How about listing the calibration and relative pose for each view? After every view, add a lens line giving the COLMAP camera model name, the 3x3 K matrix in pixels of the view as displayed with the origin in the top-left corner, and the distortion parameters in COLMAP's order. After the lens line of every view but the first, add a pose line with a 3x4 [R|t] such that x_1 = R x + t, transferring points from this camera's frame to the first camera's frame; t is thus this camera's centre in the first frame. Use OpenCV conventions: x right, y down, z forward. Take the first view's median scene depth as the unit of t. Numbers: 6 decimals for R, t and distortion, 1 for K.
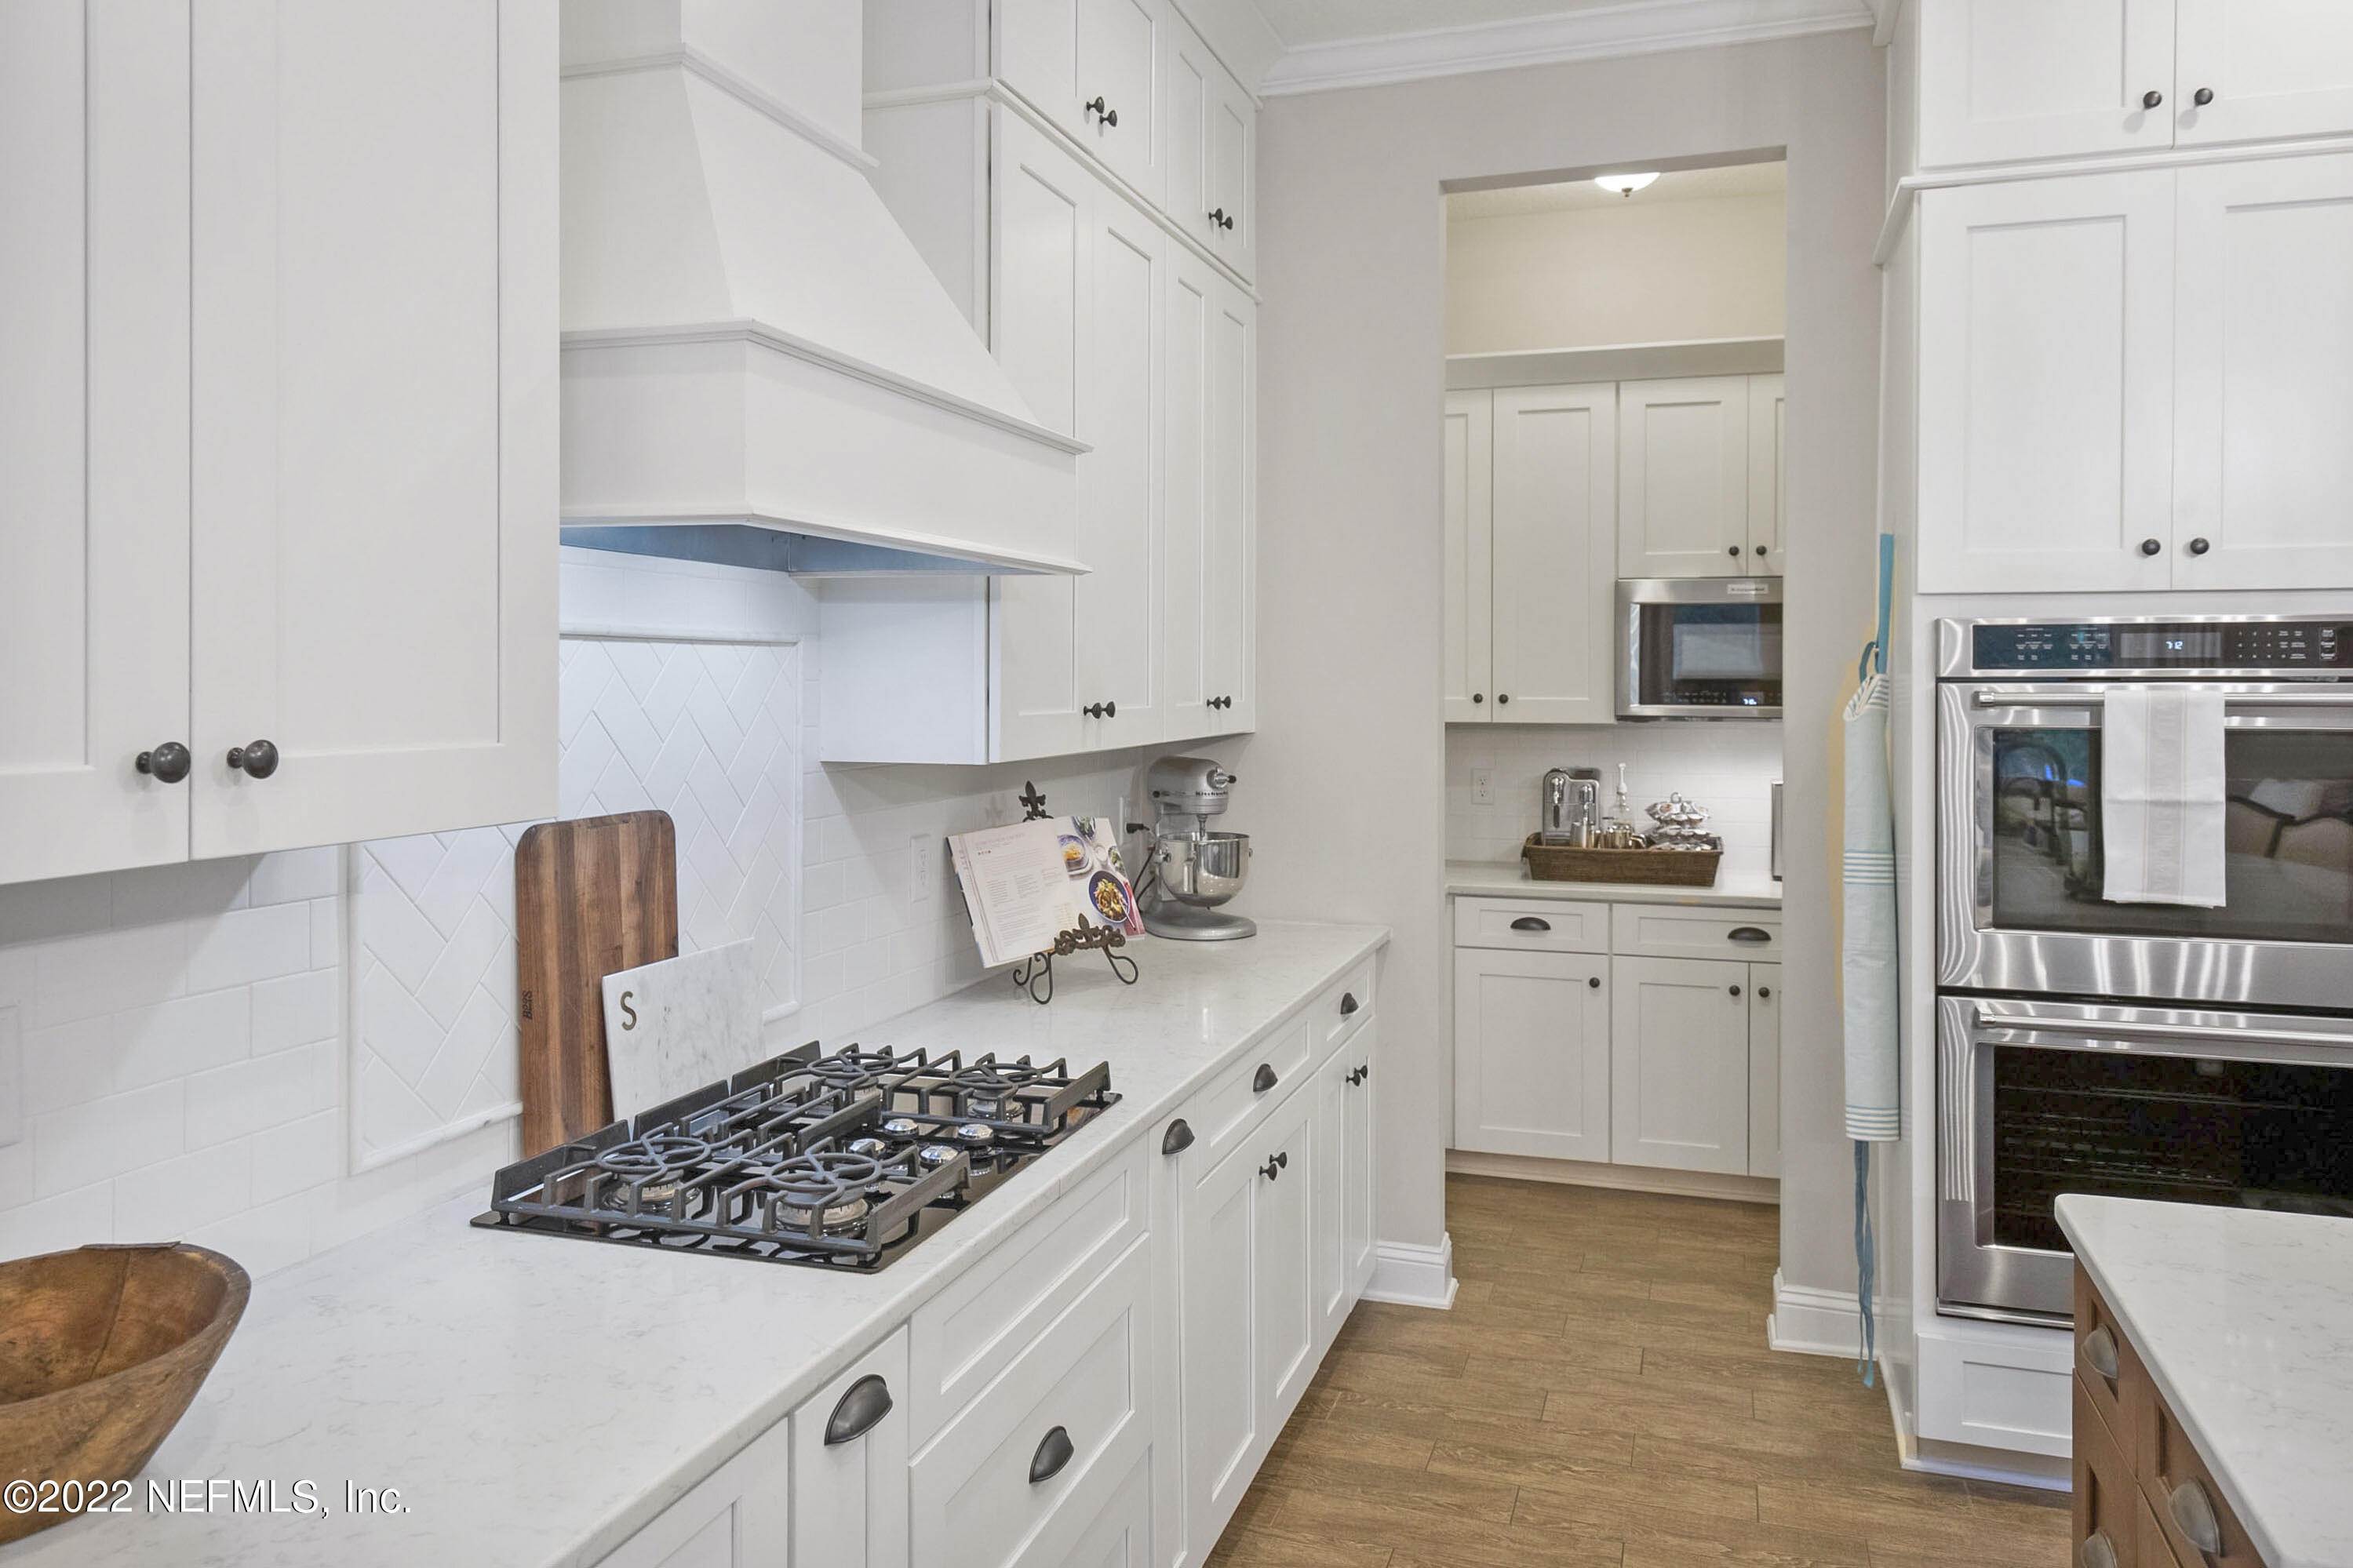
lens RADIAL K [[1676.3, 0, 1163.5], [0, 1676.3, 674.4], [0, 0, 1]] dist [0.005216, 0.006754]
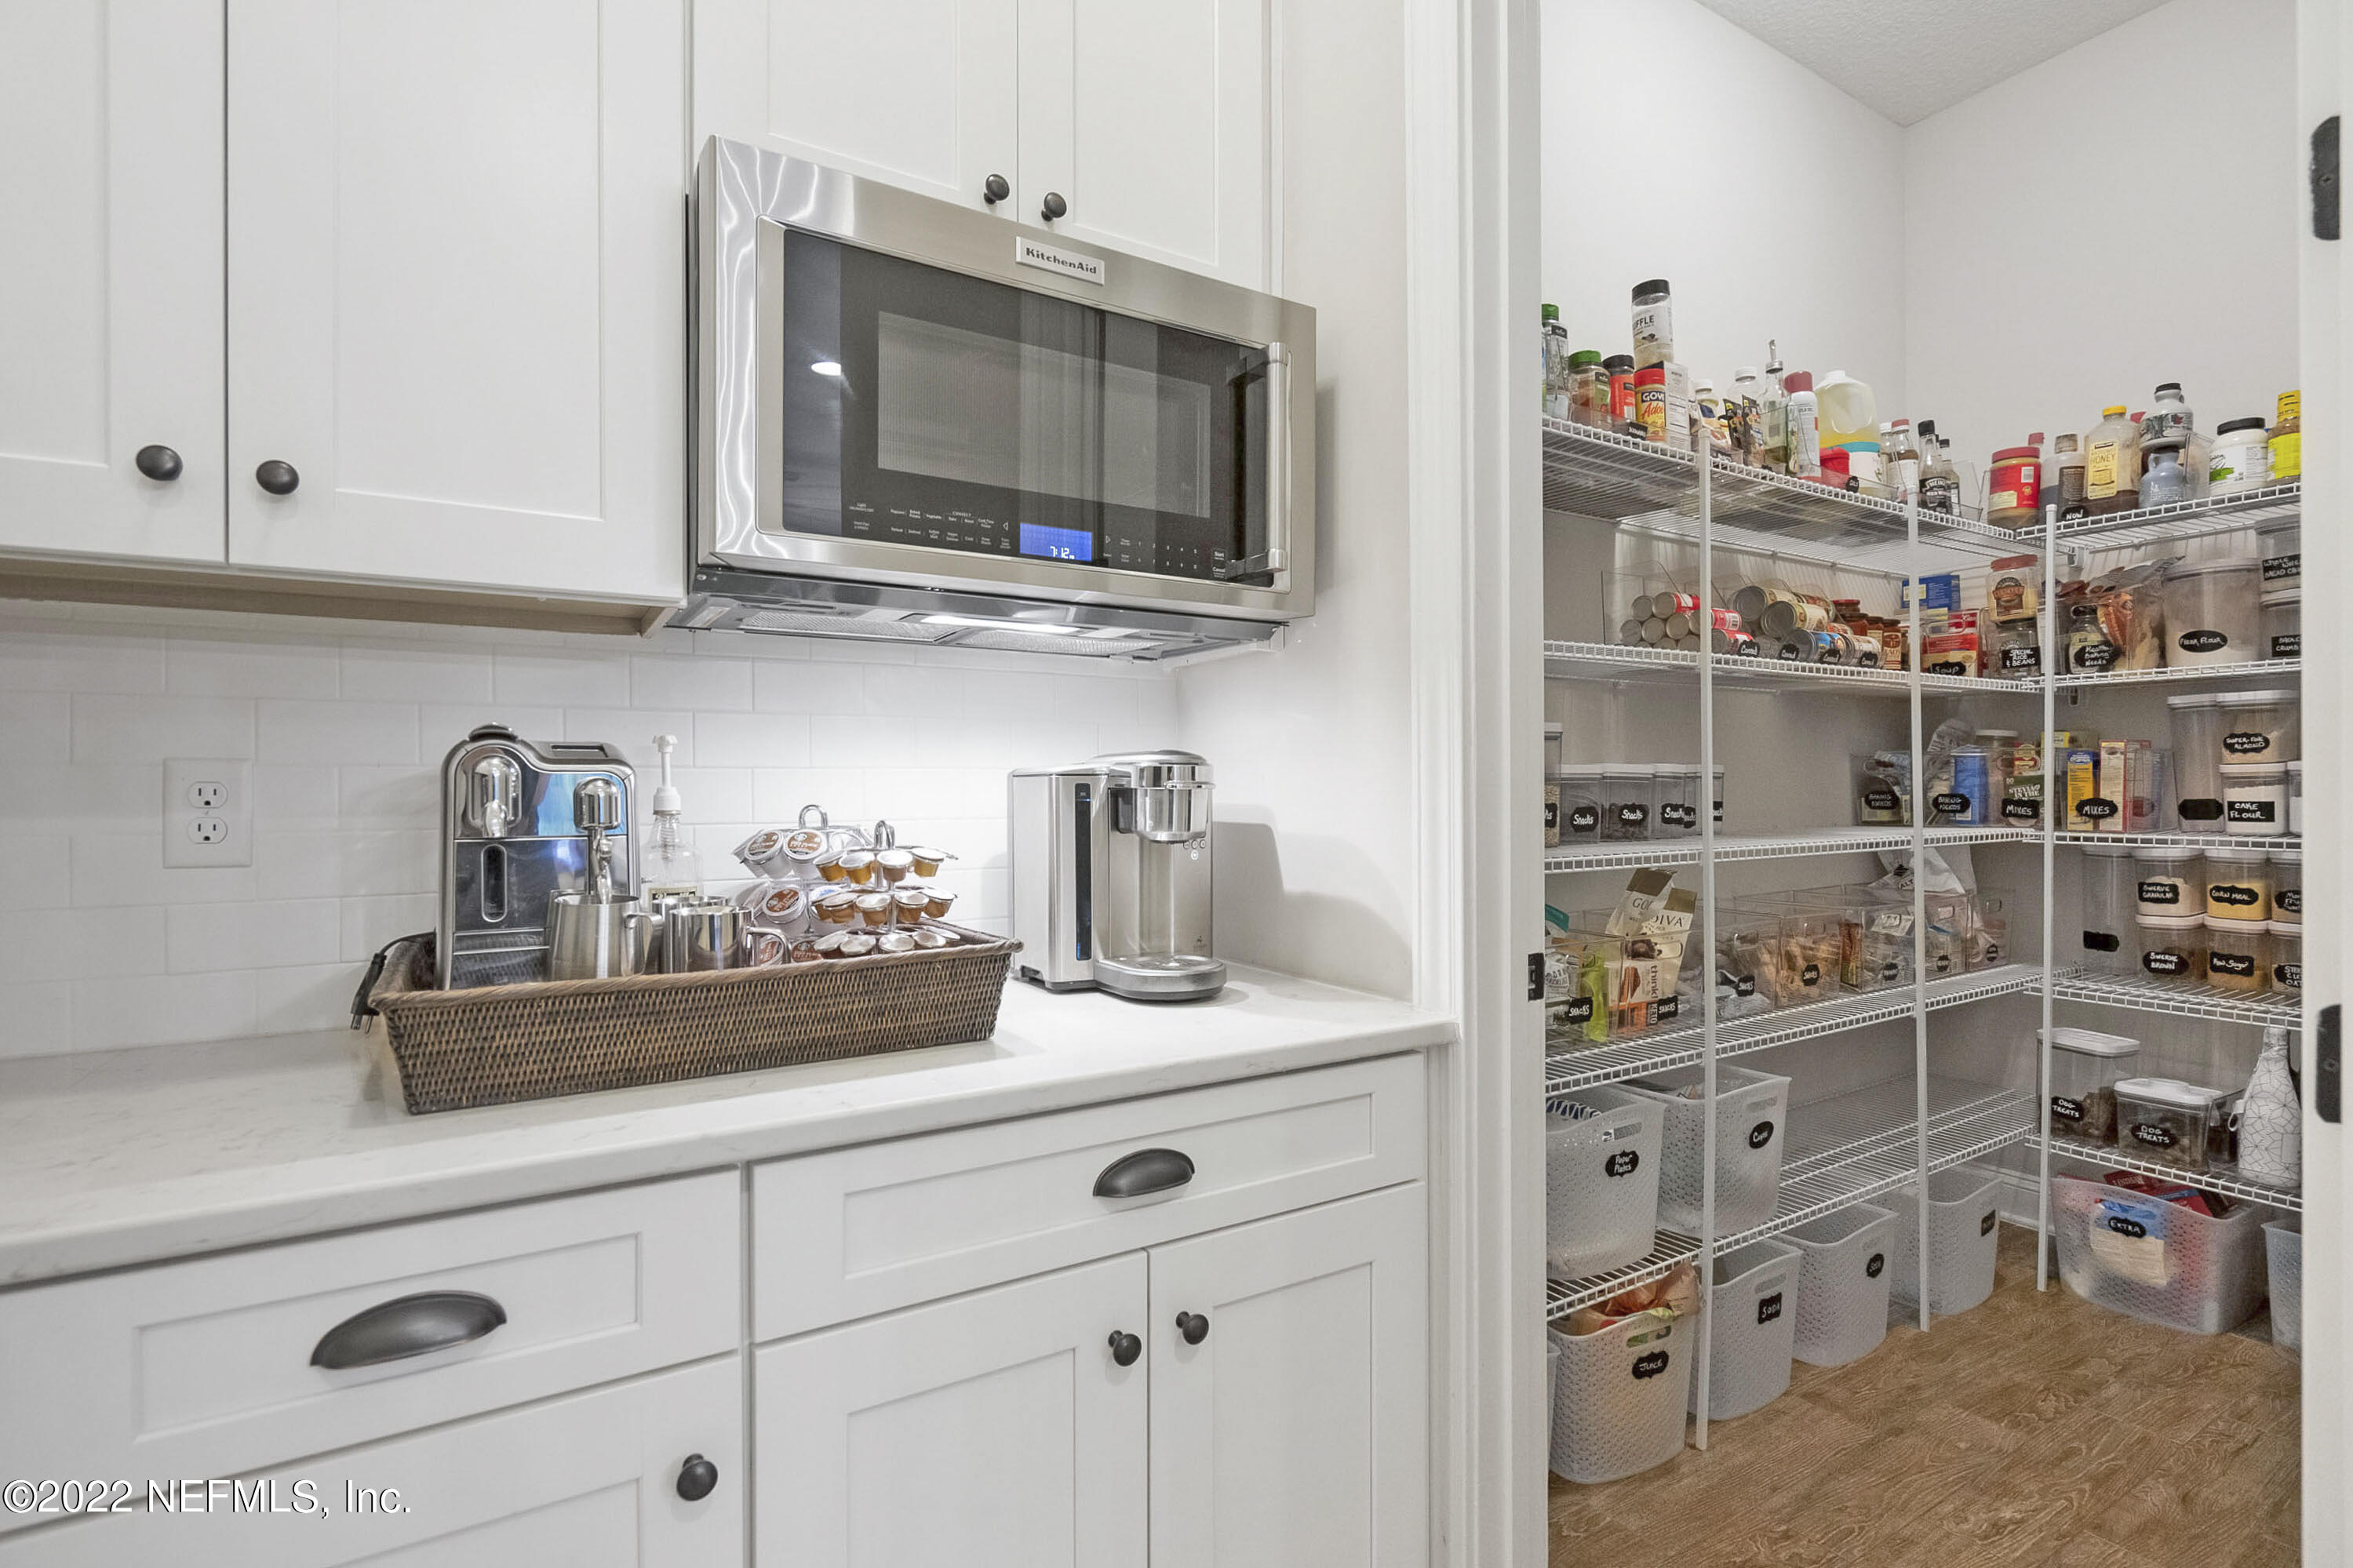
lens RADIAL K [[1095.5, 0, 1173.1], [0, 1095.5, 788.7], [0, 0, 1]] dist [-0.001514, -0.000585]
pose [[0.650593, -0.006861, 0.759396, 0.173044], [0.002583, 0.999973, 0.006822, 0.070824], [-0.759423, -0.002477, 0.650593, 0.825042]]
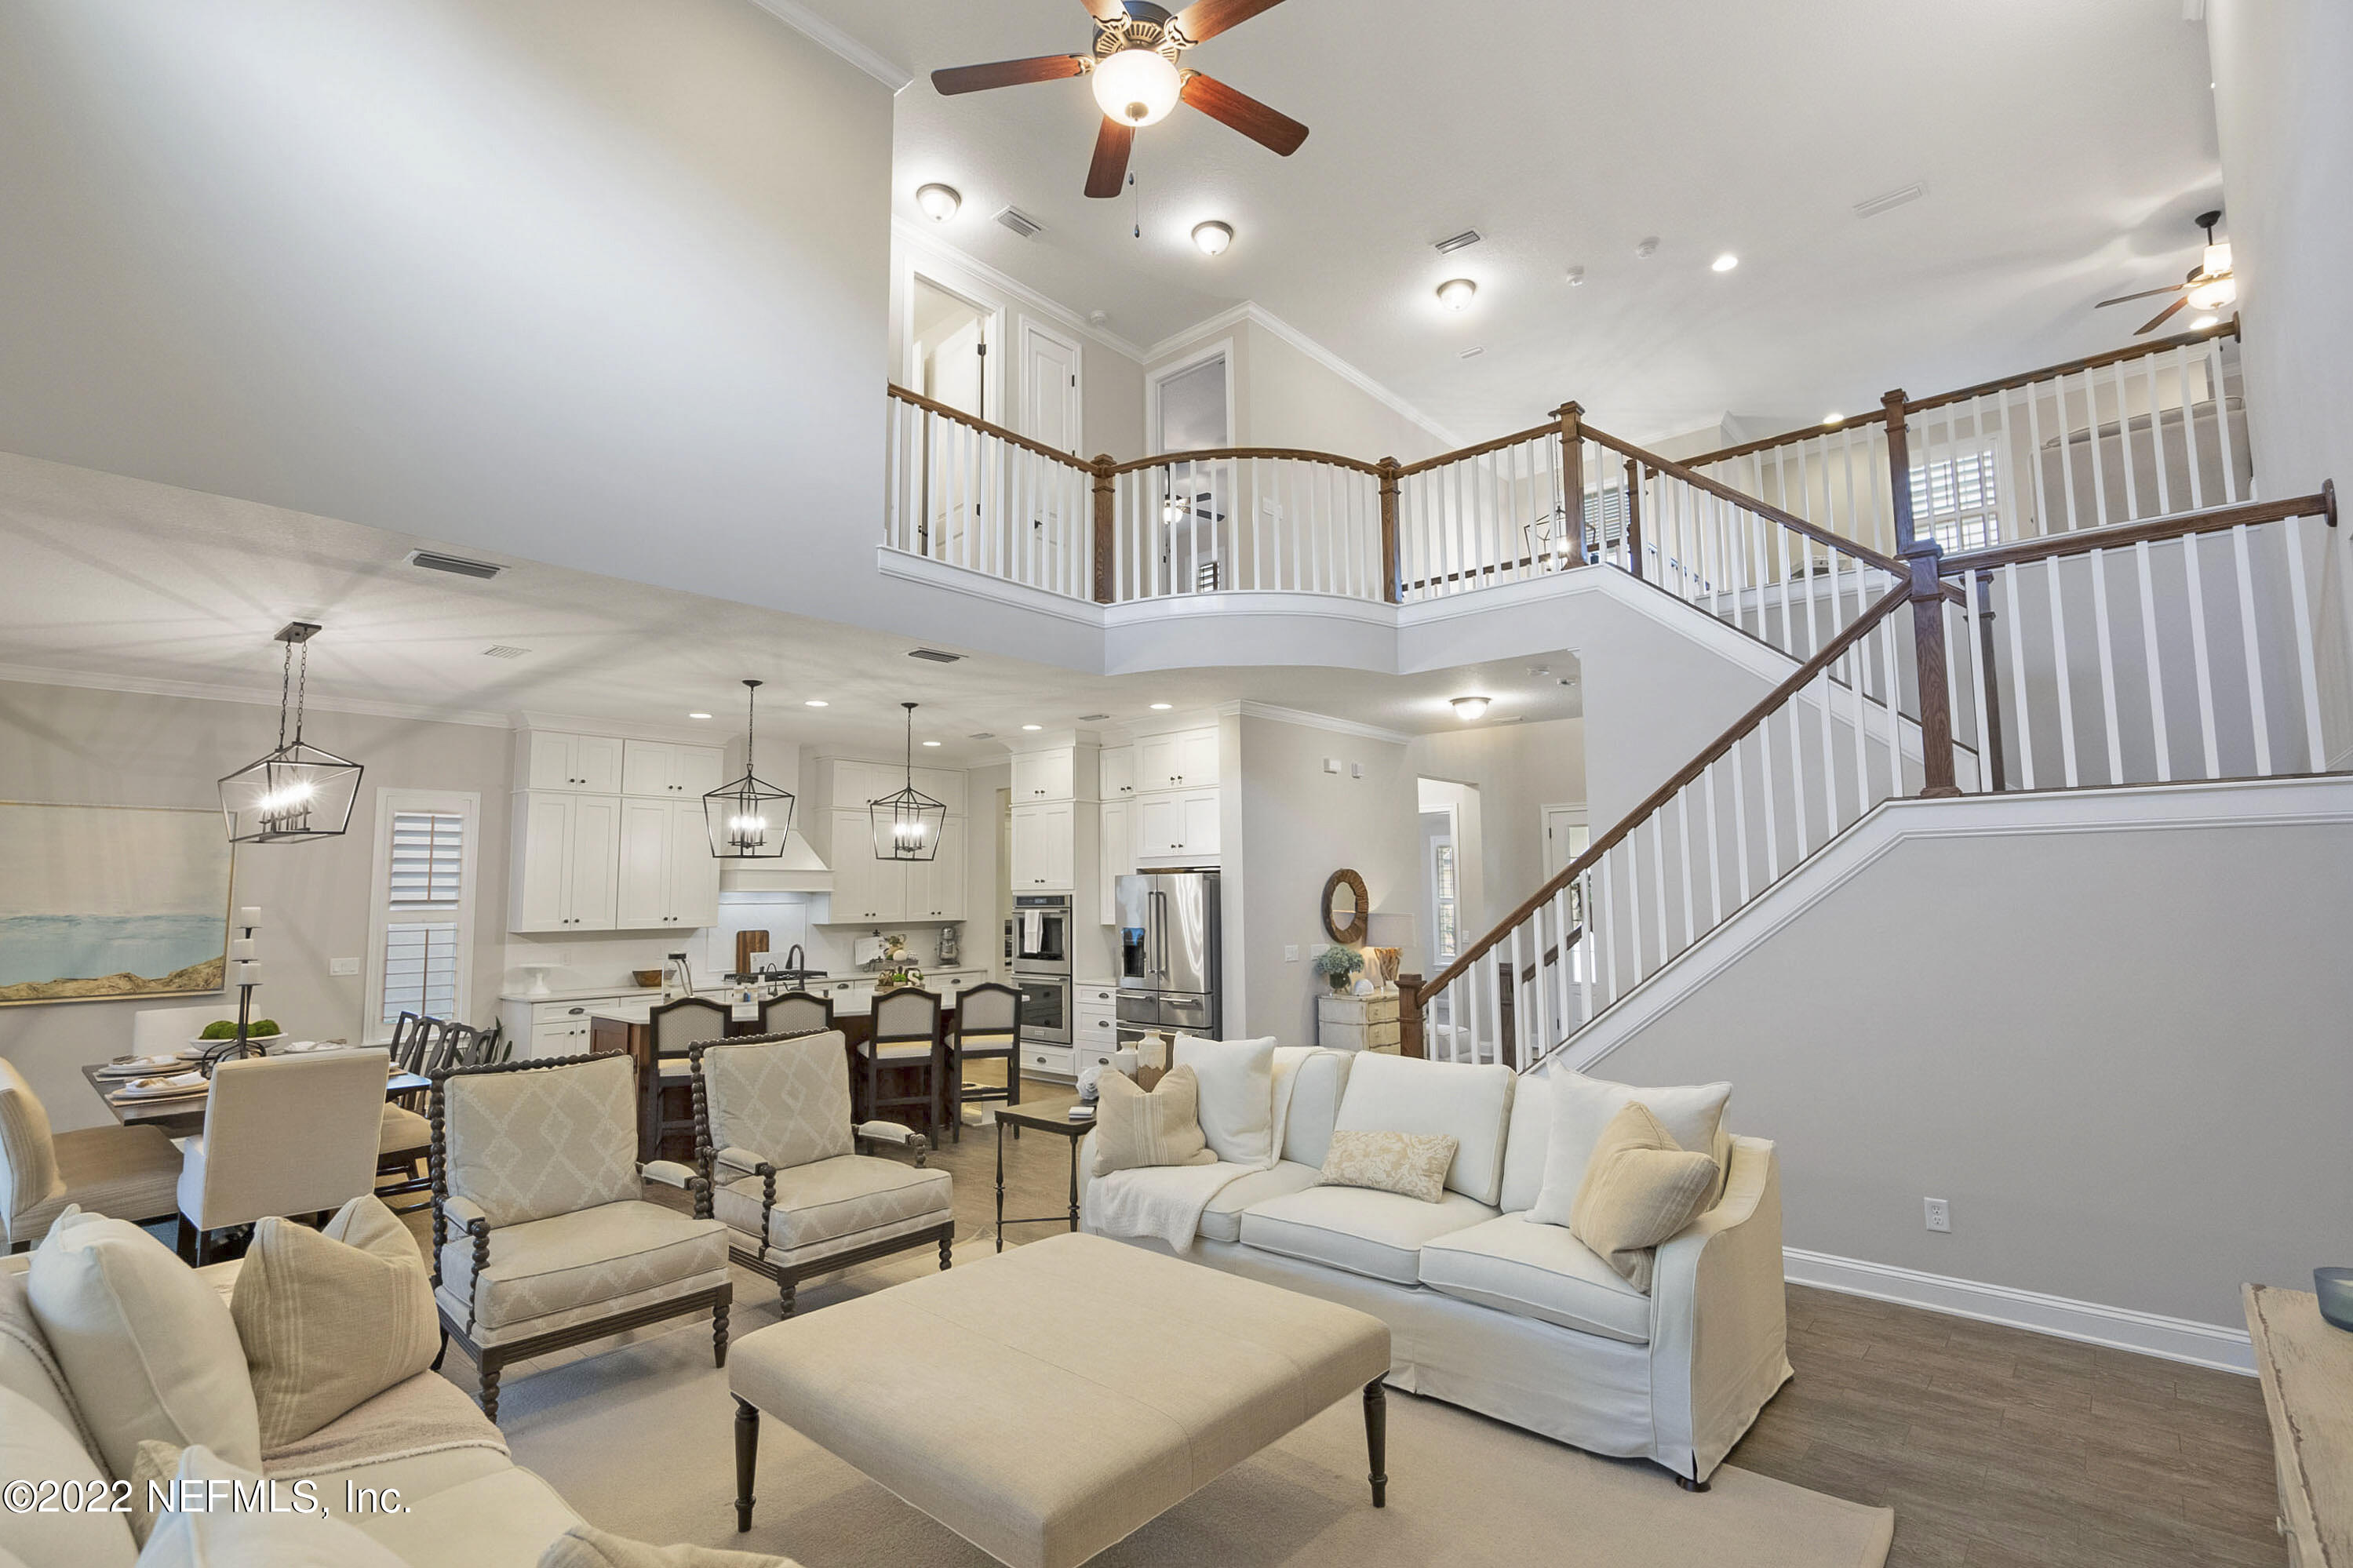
lens RADIAL K [[1095.5, 0, 1173.1], [0, 1095.5, 788.7], [0, 0, 1]] dist [-0.001514, -0.000585]
pose [[0.918677, -0.050726, -0.391738, 1.365144], [0.012729, 0.995007, -0.098992, -0.012638], [0.394803, 0.085955, 0.914736, -1.121414]]
